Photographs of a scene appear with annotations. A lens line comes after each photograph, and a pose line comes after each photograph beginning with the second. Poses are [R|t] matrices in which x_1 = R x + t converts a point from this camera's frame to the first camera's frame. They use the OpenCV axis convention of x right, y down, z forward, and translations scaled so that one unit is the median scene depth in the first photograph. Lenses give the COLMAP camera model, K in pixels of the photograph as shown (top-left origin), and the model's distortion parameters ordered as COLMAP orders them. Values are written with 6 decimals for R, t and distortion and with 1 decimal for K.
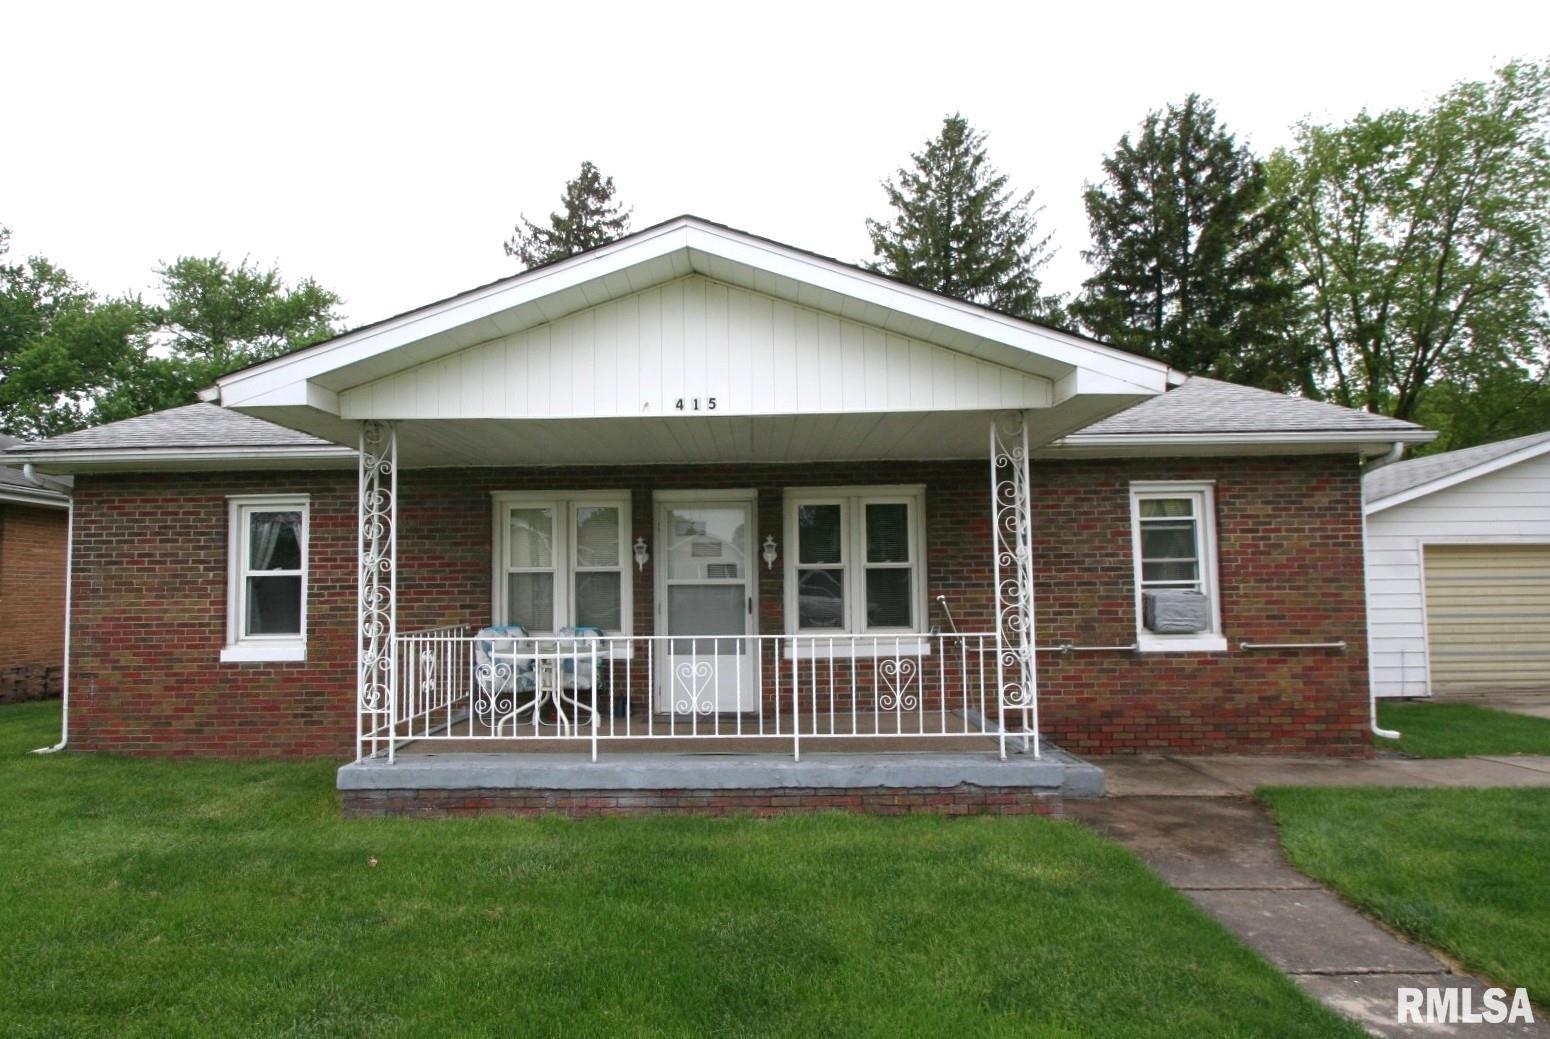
lens RADIAL K [[812.8, 0, 706.4], [0, 812.8, 539.4], [0, 0, 1]] dist [0.000420, -0.010551]
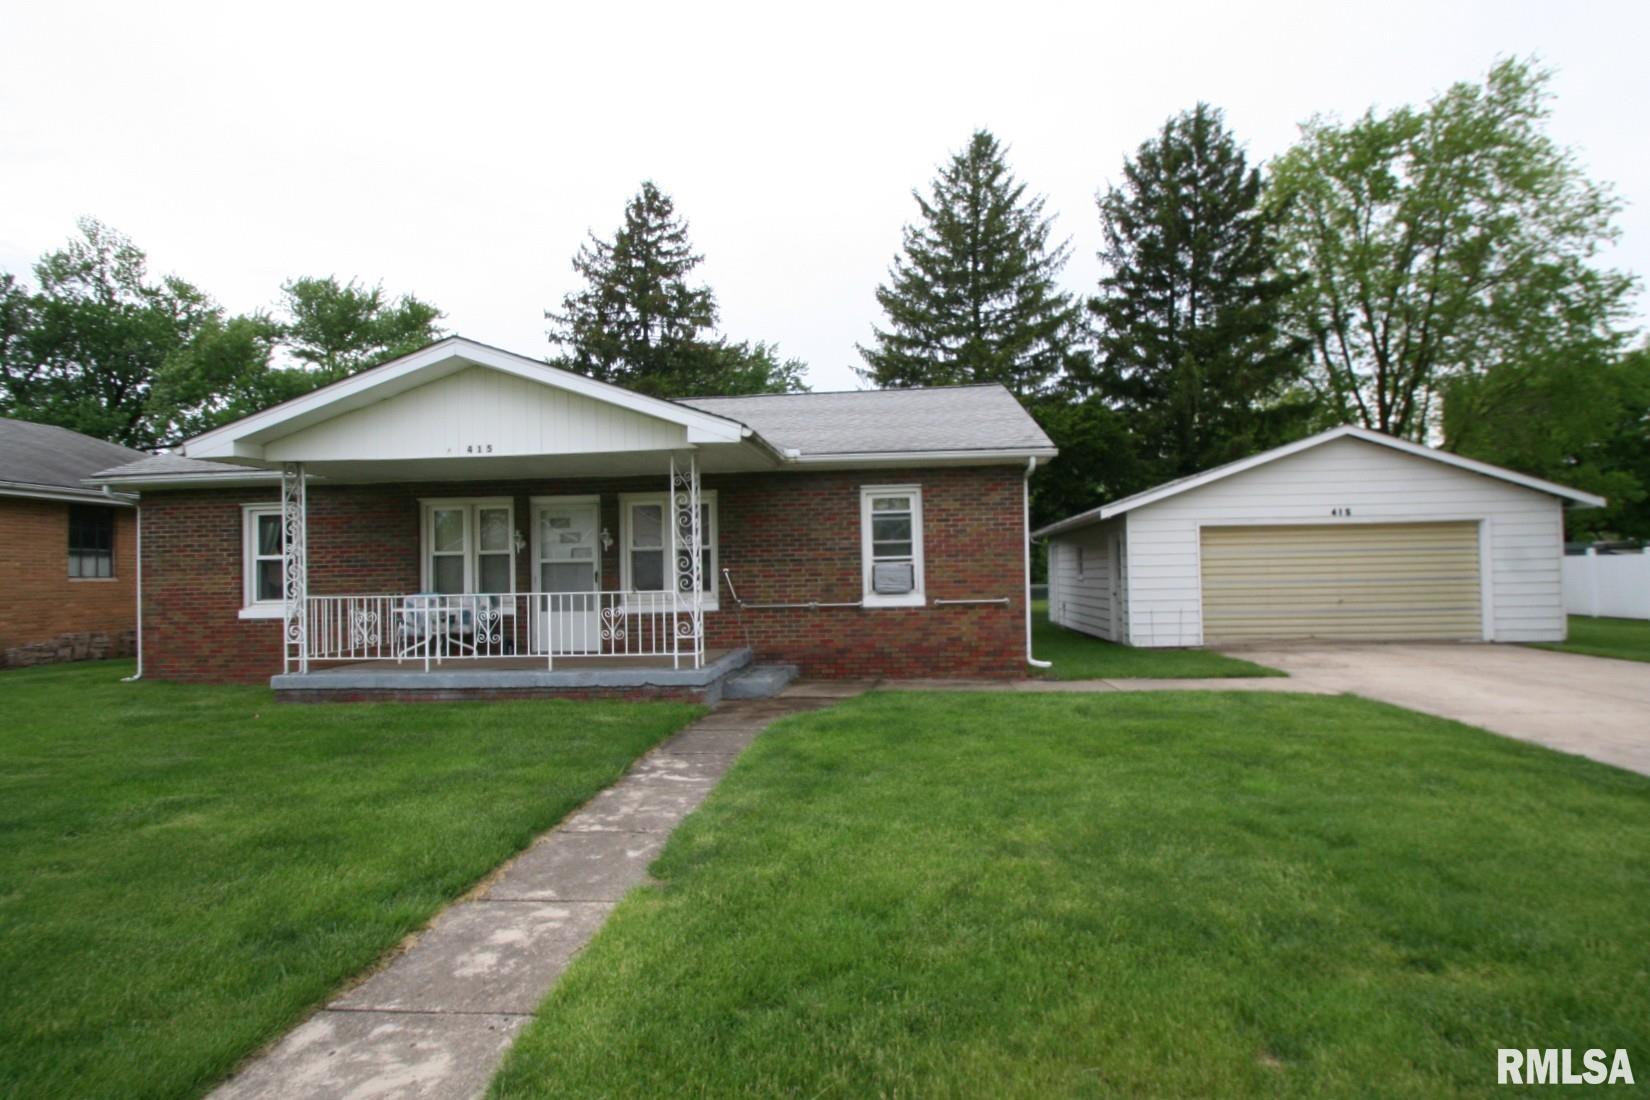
lens RADIAL K [[807.4, 0, 825.0], [0, 807.4, 550.0], [0, 0, 1]] dist [0.000053, -0.011655]
pose [[0.999135, -0.010294, -0.040283, 0.527859], [0.011801, 0.999232, 0.037352, -0.014200], [0.039868, -0.037795, 0.998490, -0.408505]]
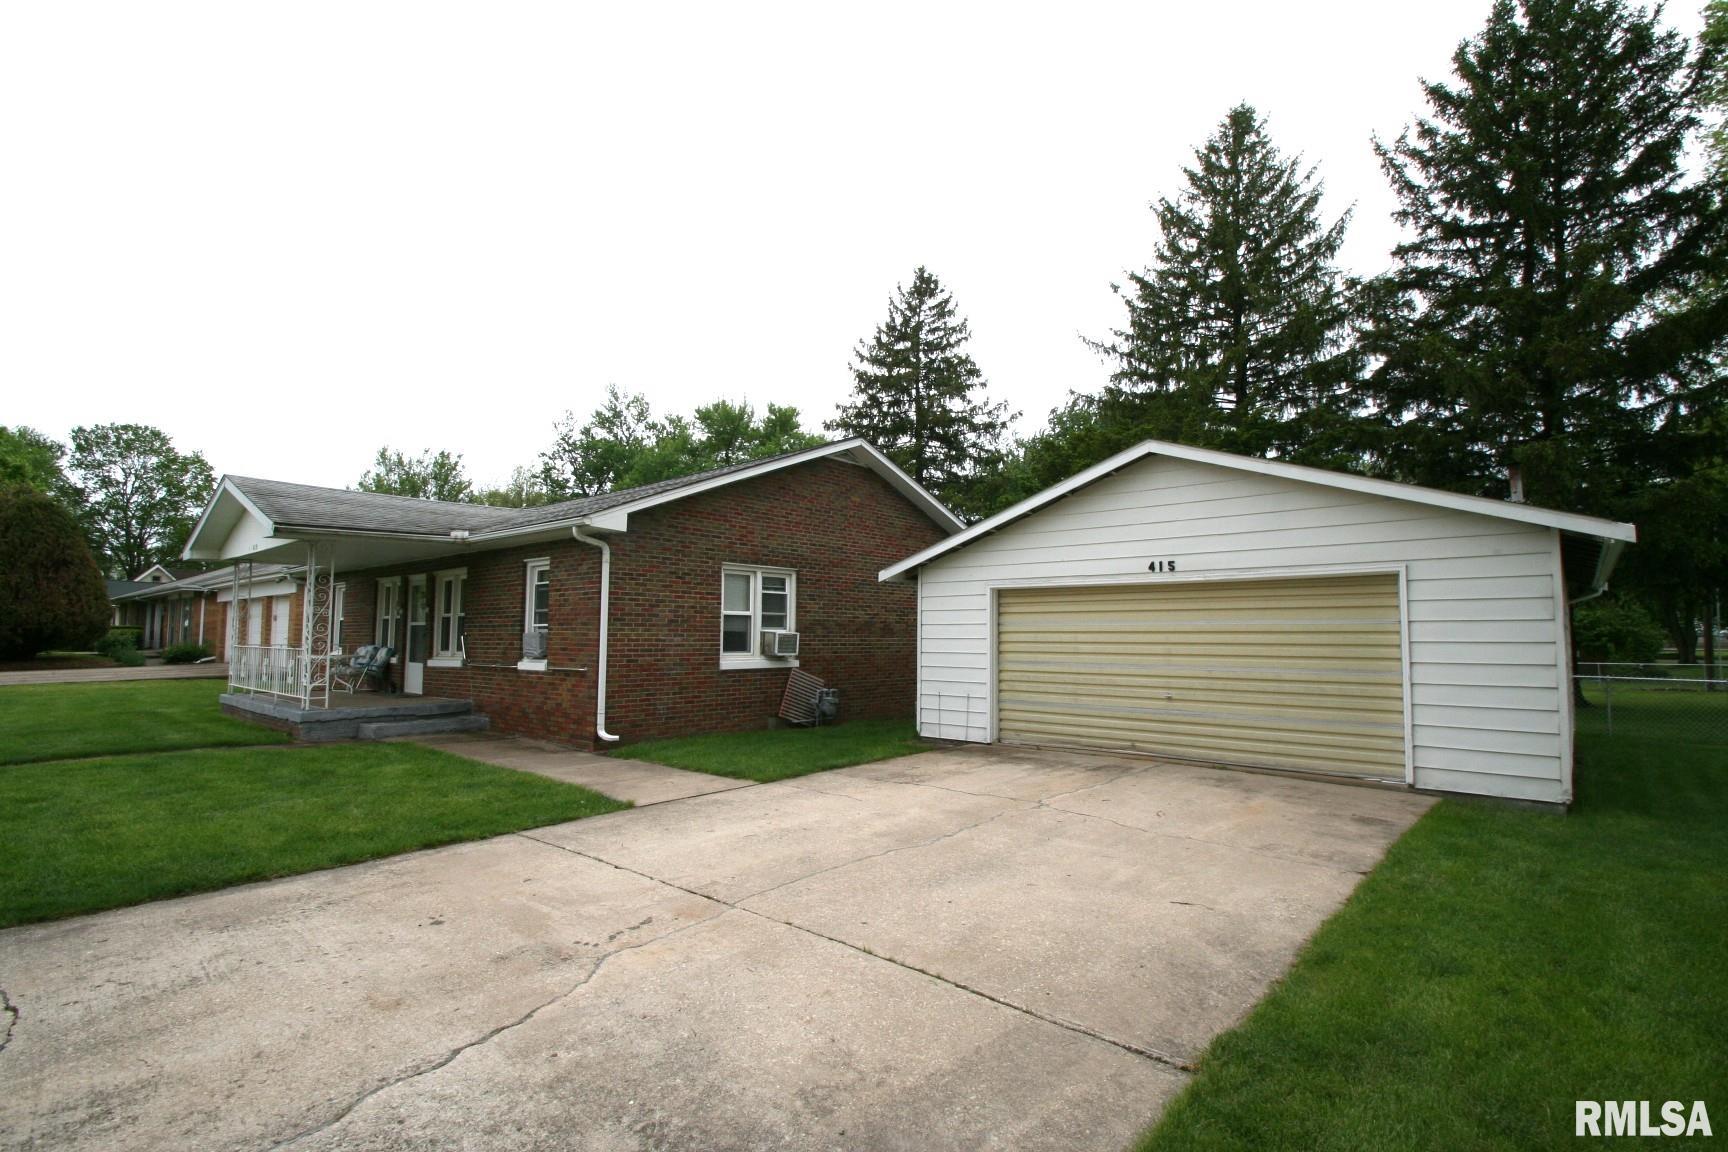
lens RADIAL K [[795.9, 0, 864.0], [0, 795.9, 576.0], [0, 0, 1]] dist [0.001402, -0.008124]
pose [[0.781536, -0.034914, -0.622882, 2.033255], [0.029257, 0.999385, -0.019308, 0.007286], [0.623173, -0.003134, 0.782077, 0.217989]]
